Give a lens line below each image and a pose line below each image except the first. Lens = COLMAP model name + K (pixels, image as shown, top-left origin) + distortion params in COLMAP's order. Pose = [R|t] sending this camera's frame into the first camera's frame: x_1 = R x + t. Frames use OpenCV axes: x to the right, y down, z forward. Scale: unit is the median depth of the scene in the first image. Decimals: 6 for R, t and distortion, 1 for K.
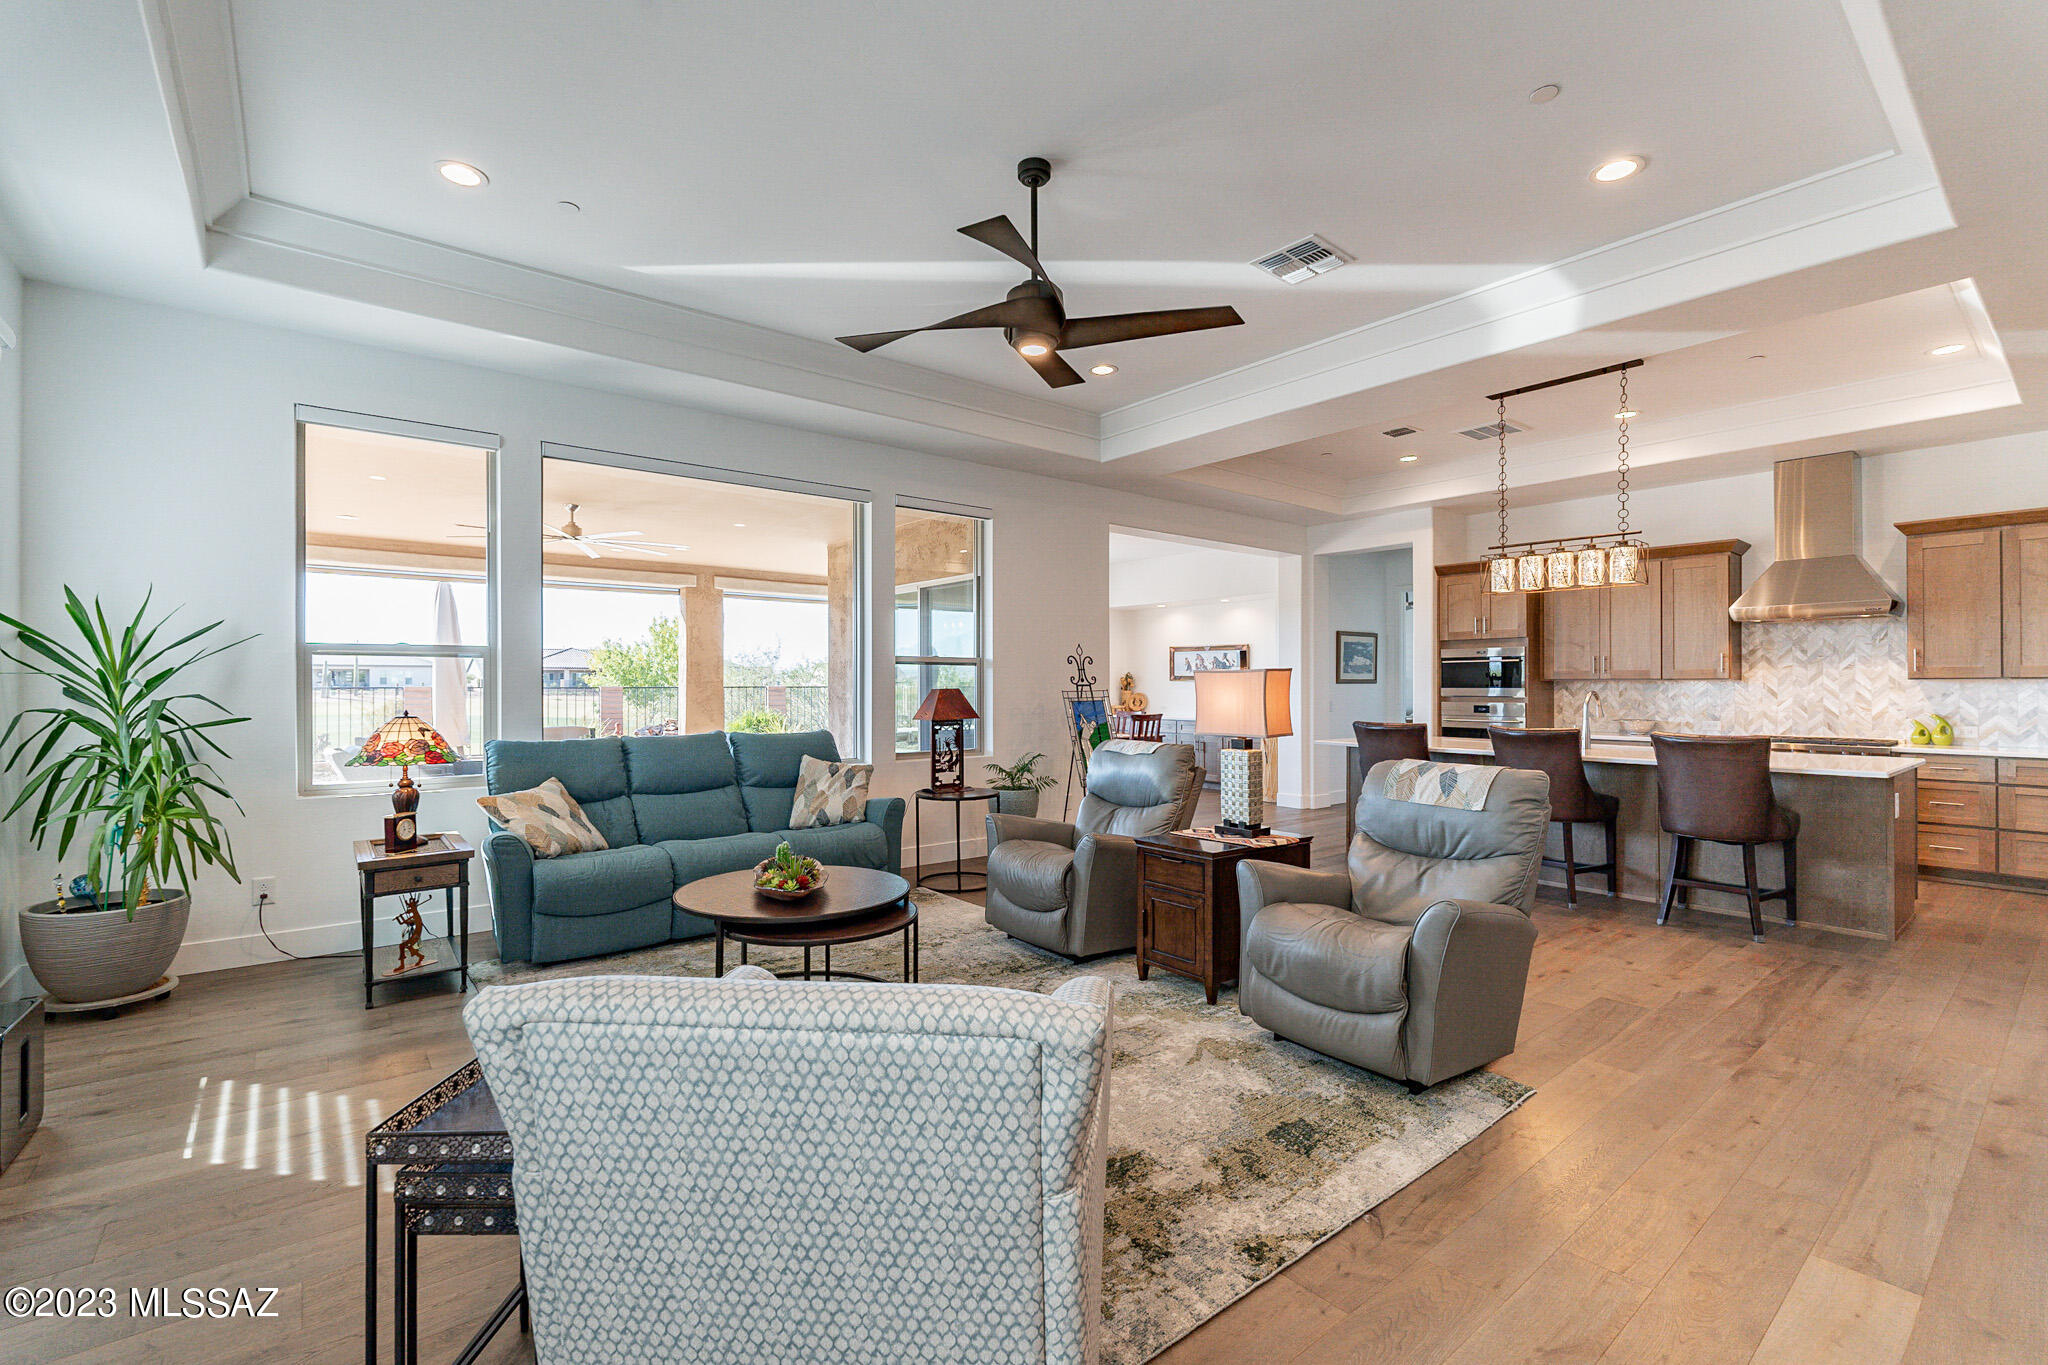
lens RADIAL K [[913.1, 0, 991.8], [0, 913.1, 676.9], [0, 0, 1]] dist [-0.011959, 0.001249]
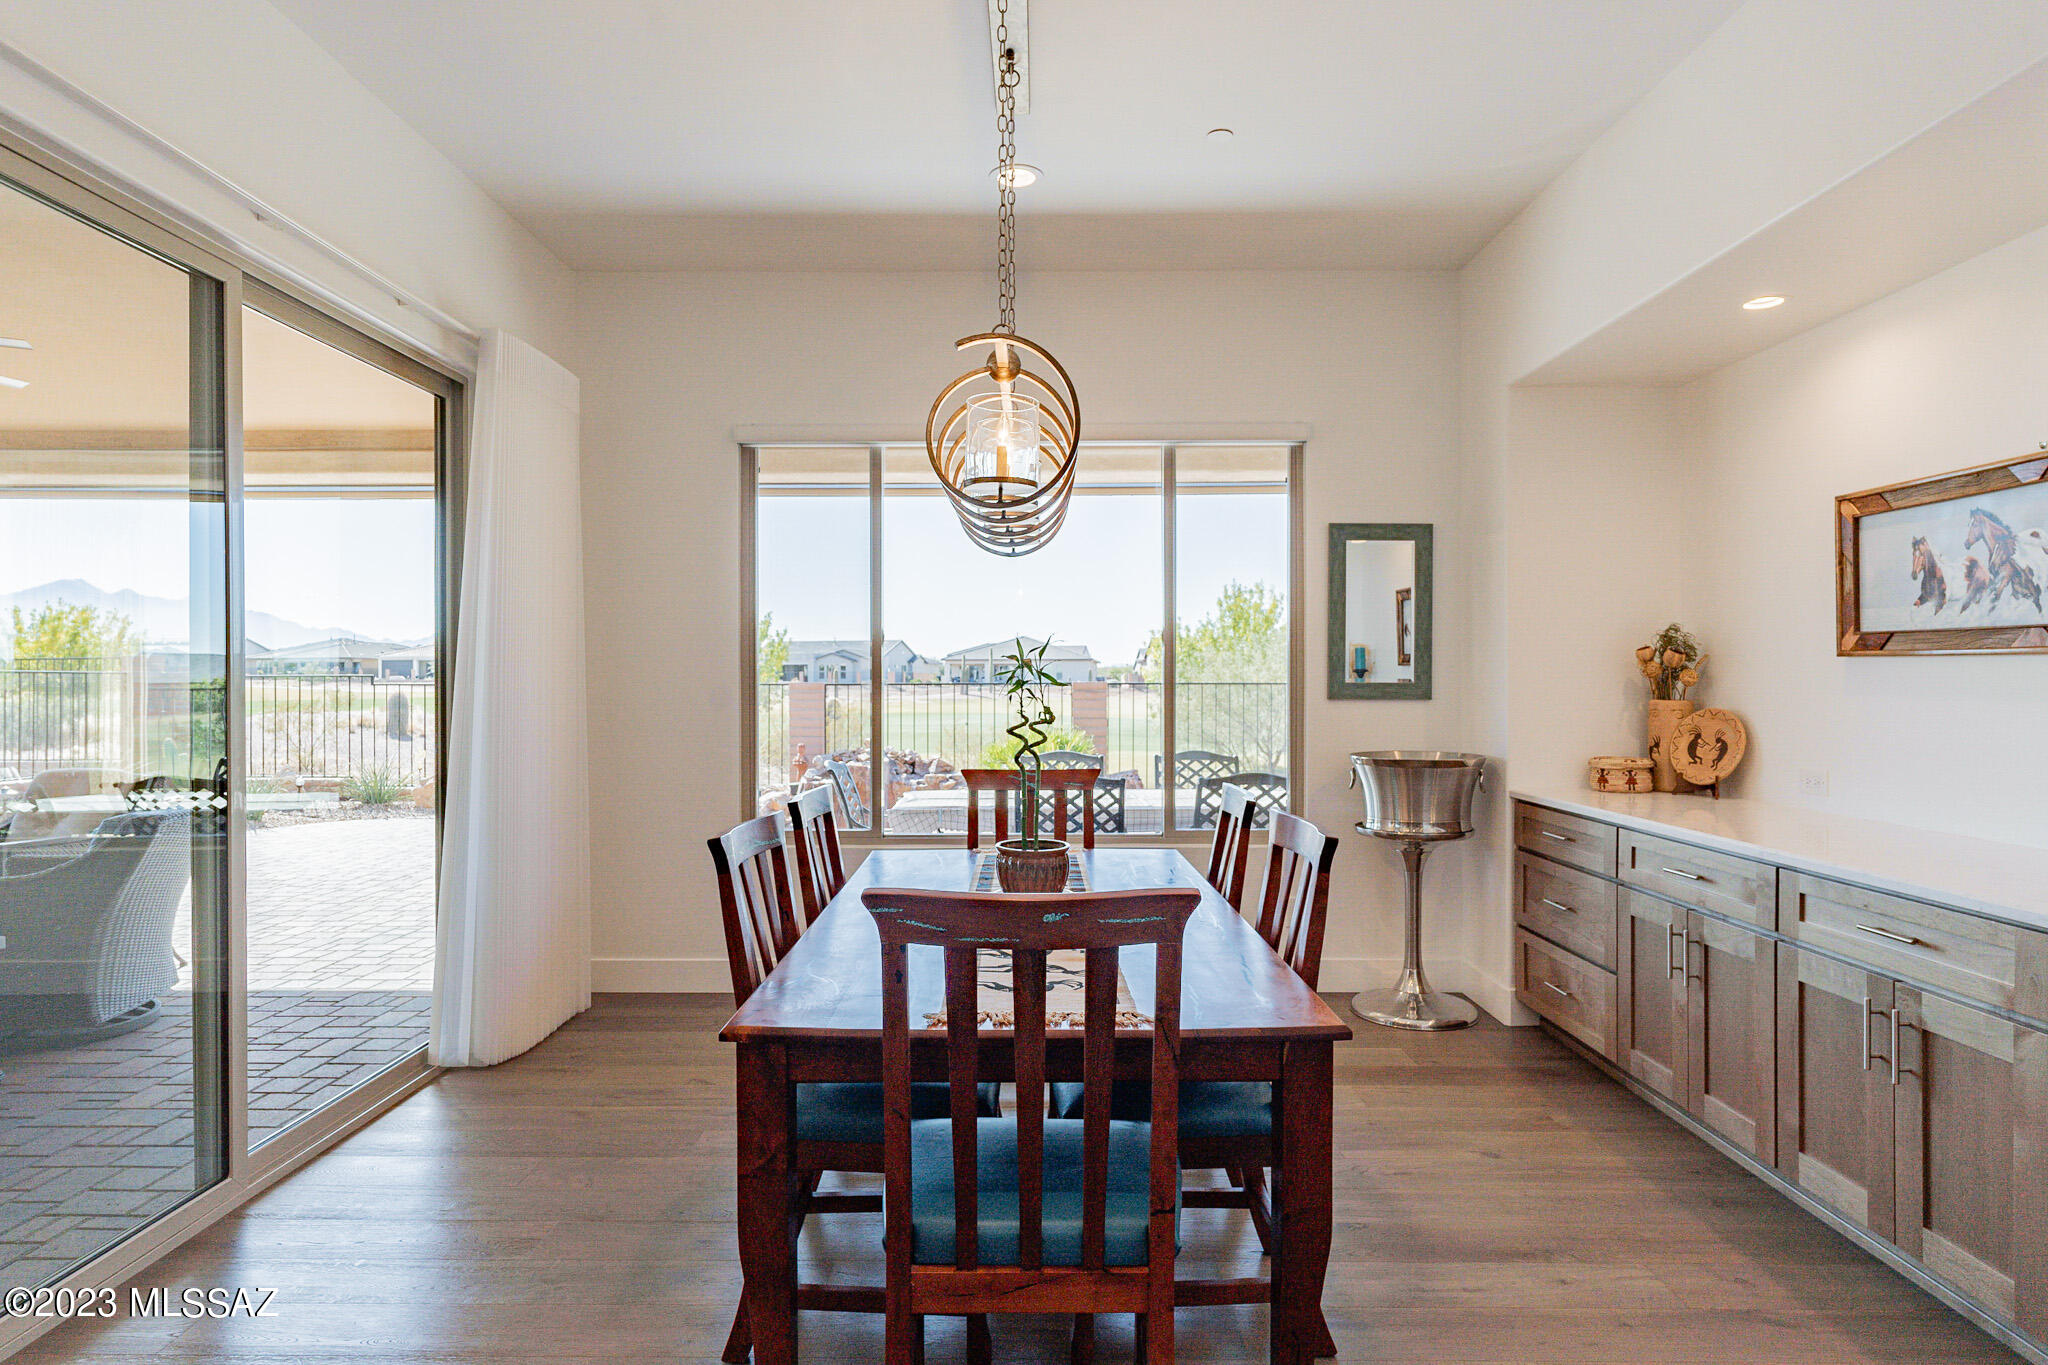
lens RADIAL K [[1137.5, 0, 1033.6], [0, 1137.5, 695.3], [0, 0, 1]] dist [-0.000813, 0.000720]
pose [[0.786251, 0.005816, -0.617880, 0.413753], [0.007042, 0.999806, 0.018372, 0.014105], [0.617867, -0.018796, 0.786058, 1.322132]]
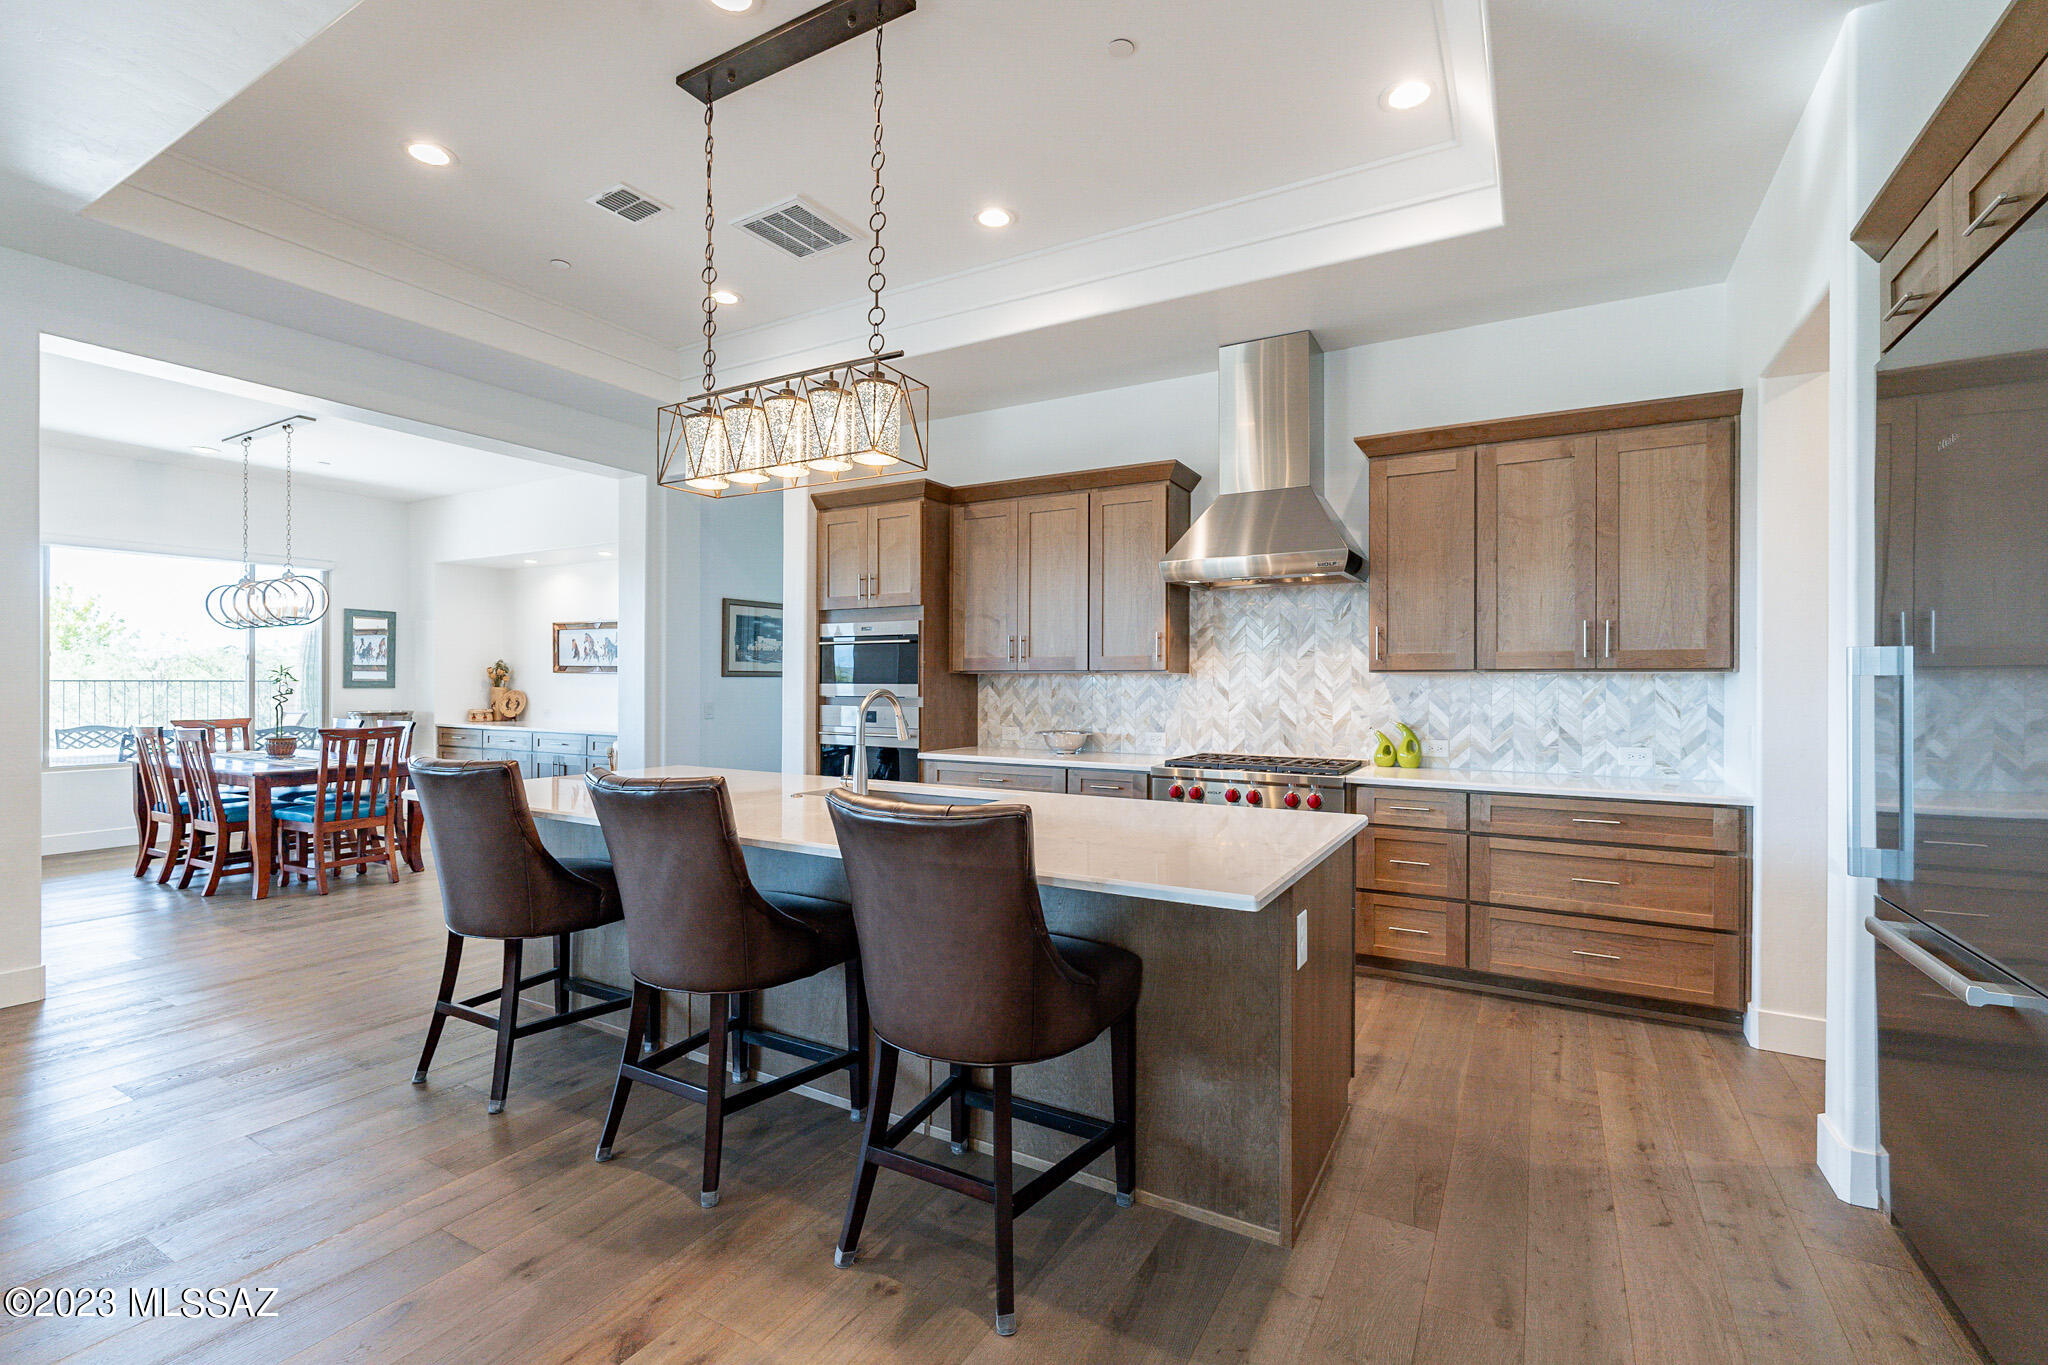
lens RADIAL K [[913.1, 0, 1029.5], [0, 913.1, 678.8], [0, 0, 1]] dist [-0.011959, 0.001249]
pose [[0.925313, 0.003150, 0.379192, 0.521106], [-0.005914, 0.999964, 0.006125, 0.005028], [-0.379159, -0.007910, 0.925298, 0.466441]]
